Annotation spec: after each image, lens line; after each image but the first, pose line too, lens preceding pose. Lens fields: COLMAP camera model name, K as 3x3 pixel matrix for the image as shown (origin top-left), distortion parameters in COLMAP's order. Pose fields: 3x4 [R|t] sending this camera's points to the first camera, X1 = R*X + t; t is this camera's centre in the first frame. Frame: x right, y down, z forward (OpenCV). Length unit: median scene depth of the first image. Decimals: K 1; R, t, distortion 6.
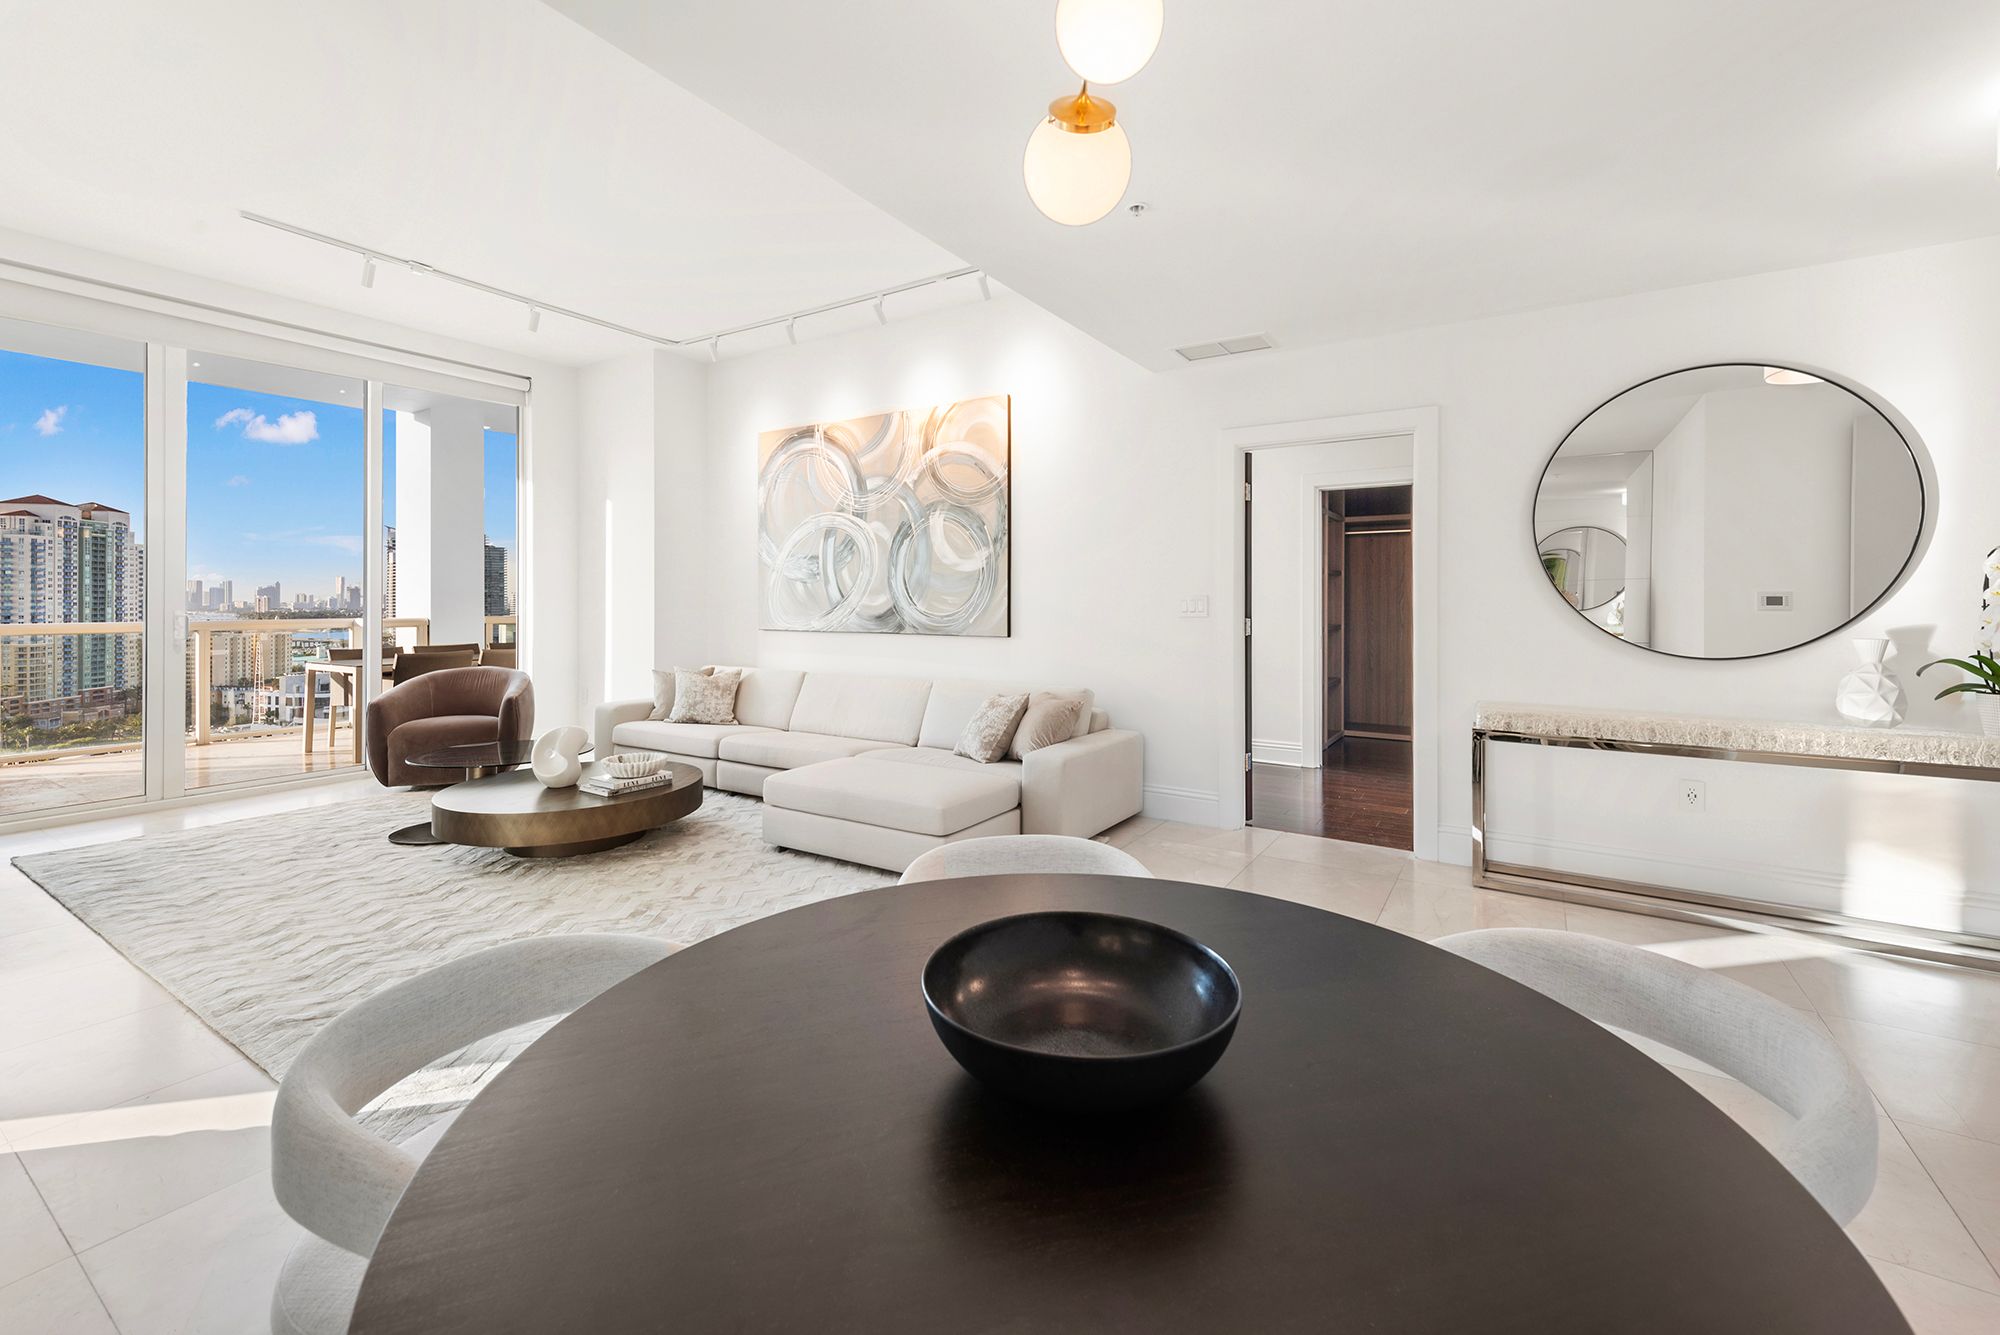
lens RADIAL K [[809.3, 0, 1008.1], [0, 809.3, 602.1], [0, 0, 1]] dist [0.000442, -0.000699]
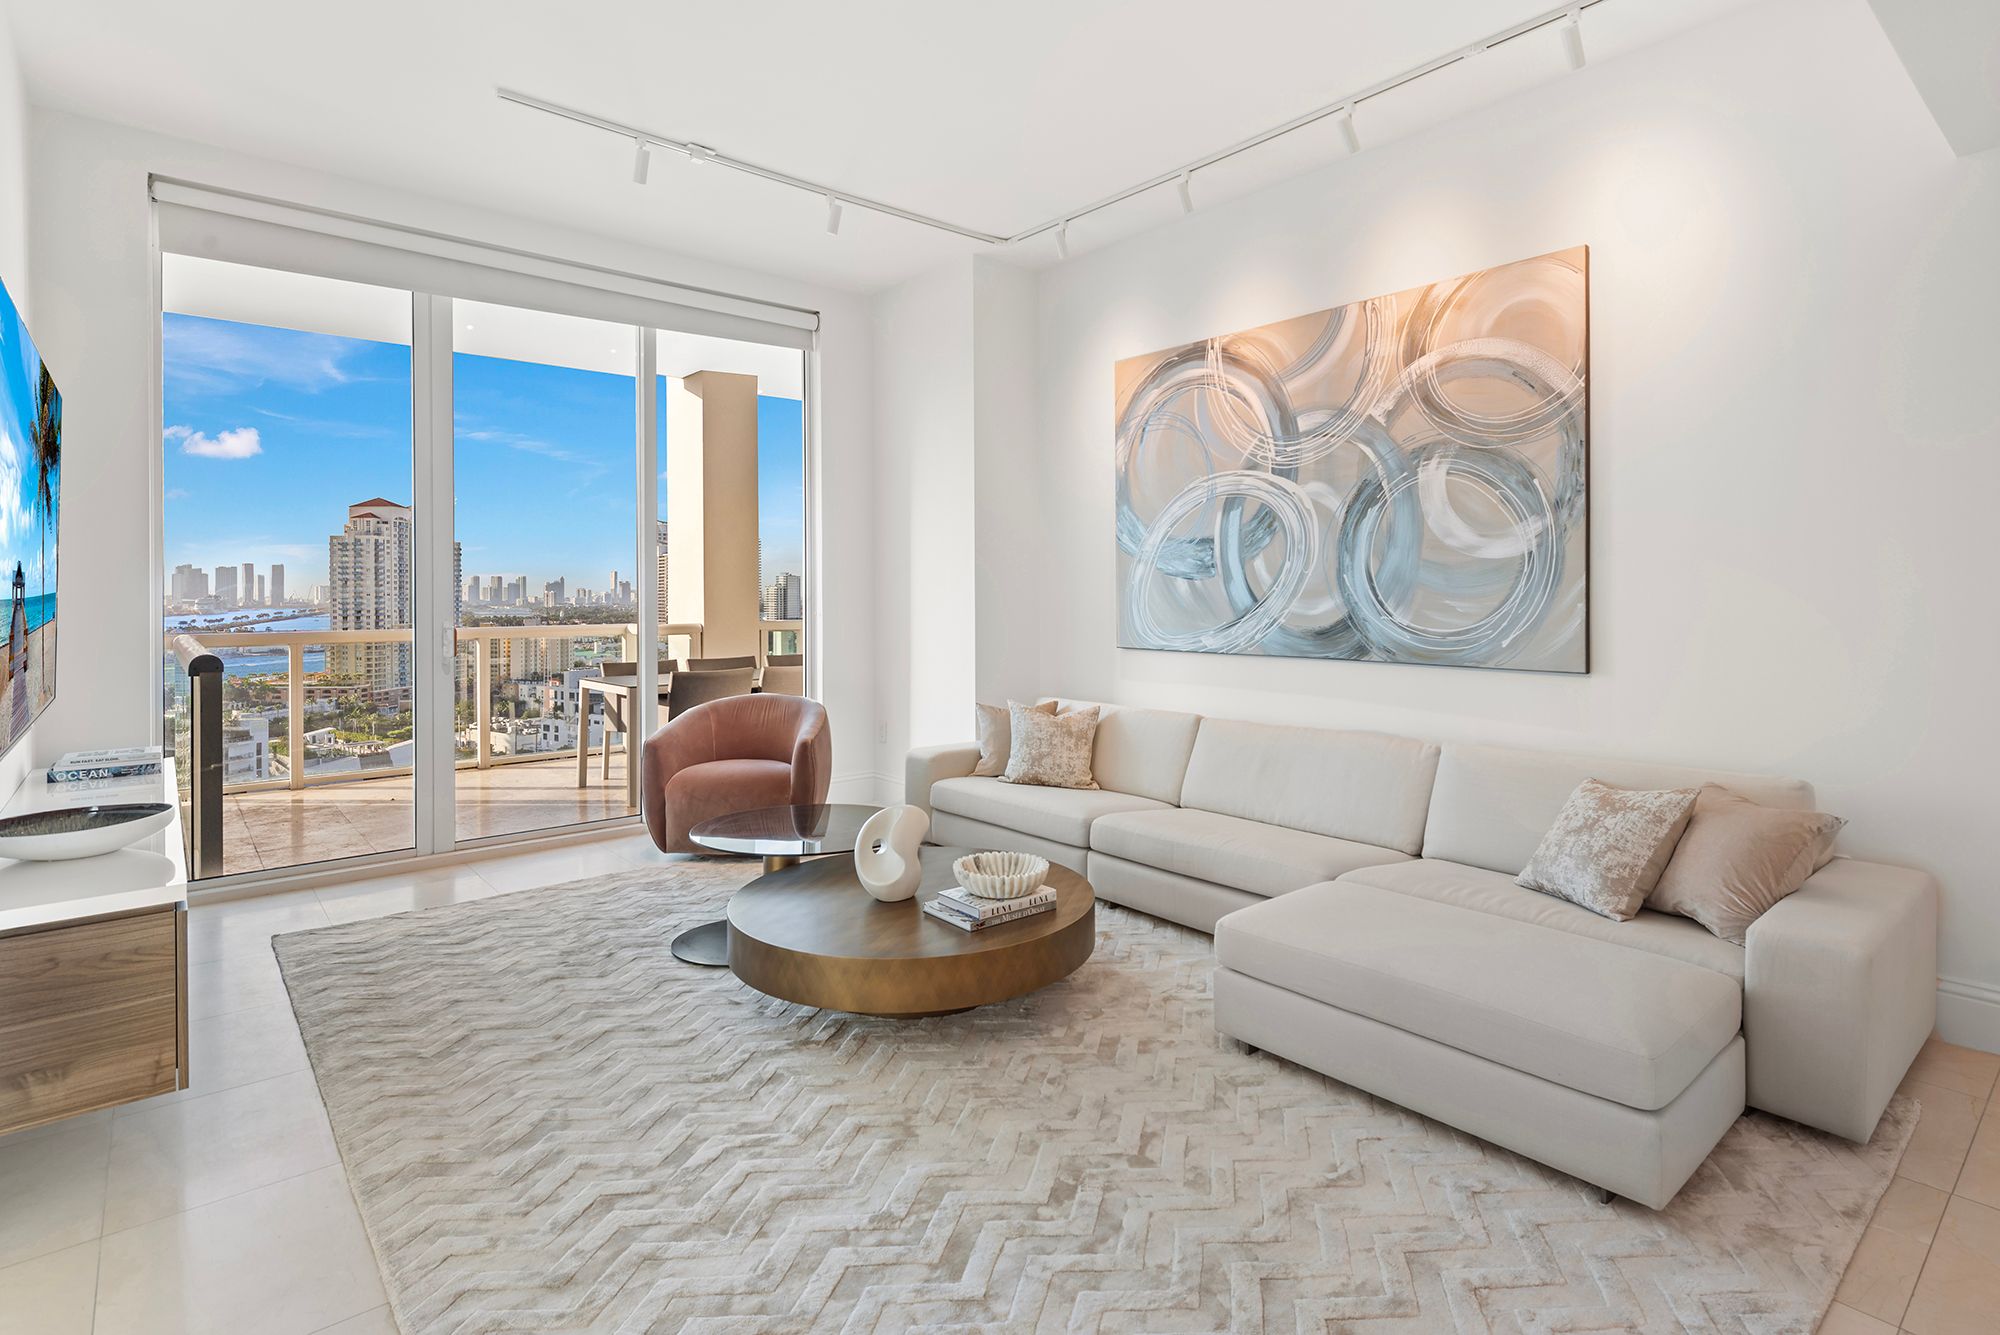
lens RADIAL K [[992.4, 0, 999.2], [0, 992.4, 603.2], [0, 0, 1]] dist [0.006220, 0.000054]
pose [[0.949371, -0.000936, -0.314155, -0.164784], [0.003509, 0.999965, 0.007626, -0.012353], [0.314136, -0.008342, 0.949341, 0.200322]]
